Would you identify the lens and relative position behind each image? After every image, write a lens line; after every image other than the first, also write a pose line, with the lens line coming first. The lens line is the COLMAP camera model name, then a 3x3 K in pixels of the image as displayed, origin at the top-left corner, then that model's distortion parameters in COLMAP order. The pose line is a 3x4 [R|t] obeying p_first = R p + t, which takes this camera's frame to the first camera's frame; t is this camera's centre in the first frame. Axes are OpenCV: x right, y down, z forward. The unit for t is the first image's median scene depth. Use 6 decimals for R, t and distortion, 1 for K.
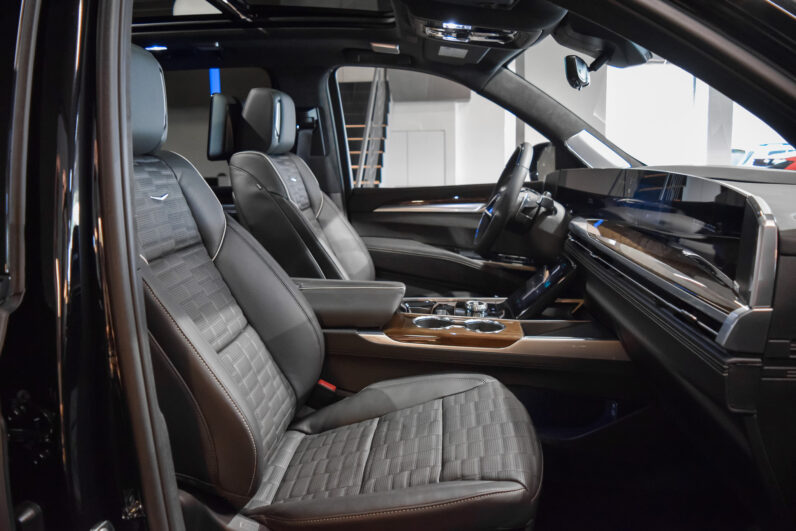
lens RADIAL K [[619.8, 0, 376.4], [0, 619.8, 266.6], [0, 0, 1]] dist [-0.075913, 0.010875]
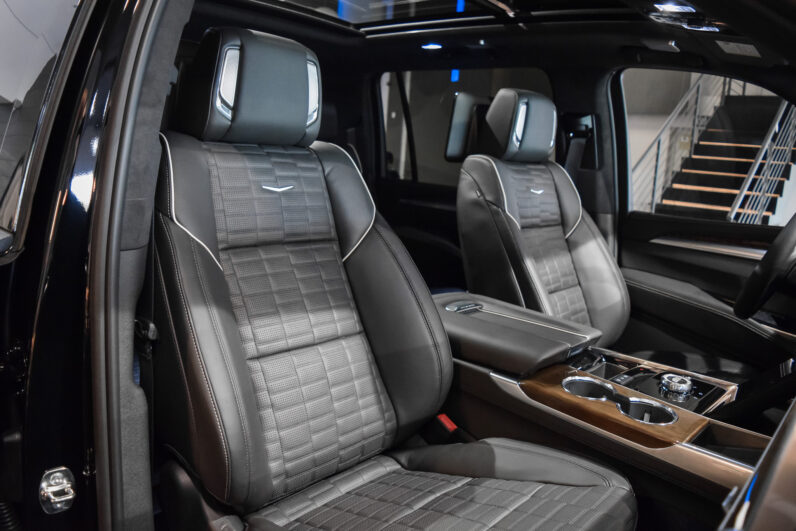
lens RADIAL K [[611.2, 0, 386.3], [0, 611.2, 268.2], [0, 0, 1]] dist [-0.077428, 0.004863]
pose [[0.807302, 0.180475, -0.561866, 0.261622], [-0.182737, 0.981744, 0.052782, -0.047554], [0.561134, 0.060063, 0.825543, 0.193160]]
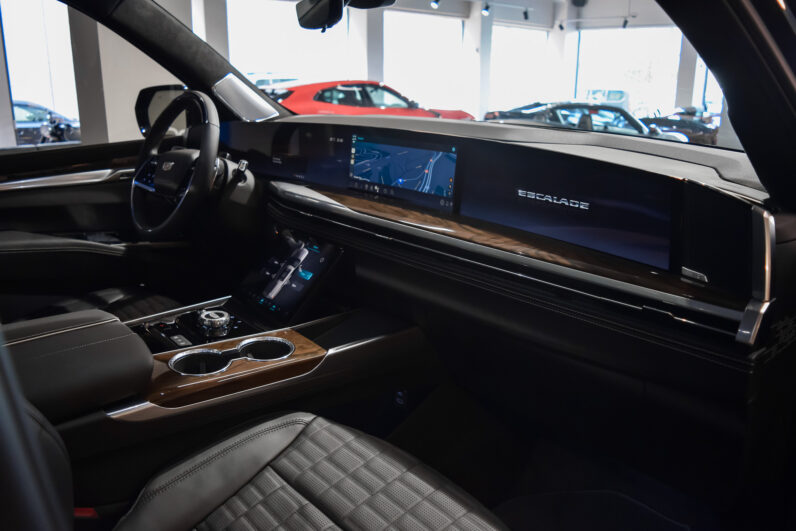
lens RADIAL K [[638.6, 0, 398.0], [0, 638.6, 265.5], [0, 0, 1]] dist [-0.094314, 0.003165]
pose [[0.684133, -0.185445, 0.705388, -0.214801], [0.110971, 0.982342, 0.150629, -0.090371], [-0.720866, -0.024772, 0.692631, 0.309416]]
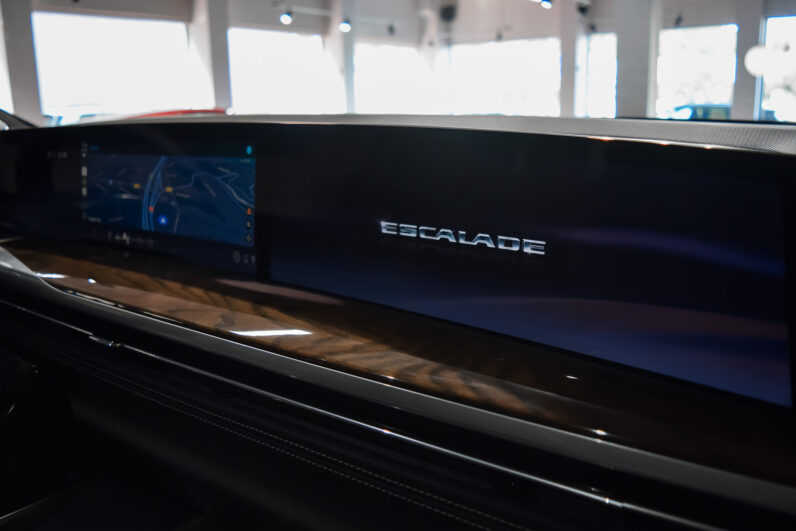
lens RADIAL K [[715.5, 0, 398.0], [0, 715.5, 265.5], [0, 0, 1]] dist [-0.080044, -0.002817]
pose [[0.532034, -0.183379, 0.826627, 0.077515], [0.167199, 0.979796, 0.109745, -0.068906], [-0.830051, 0.079823, 0.551945, 0.489557]]
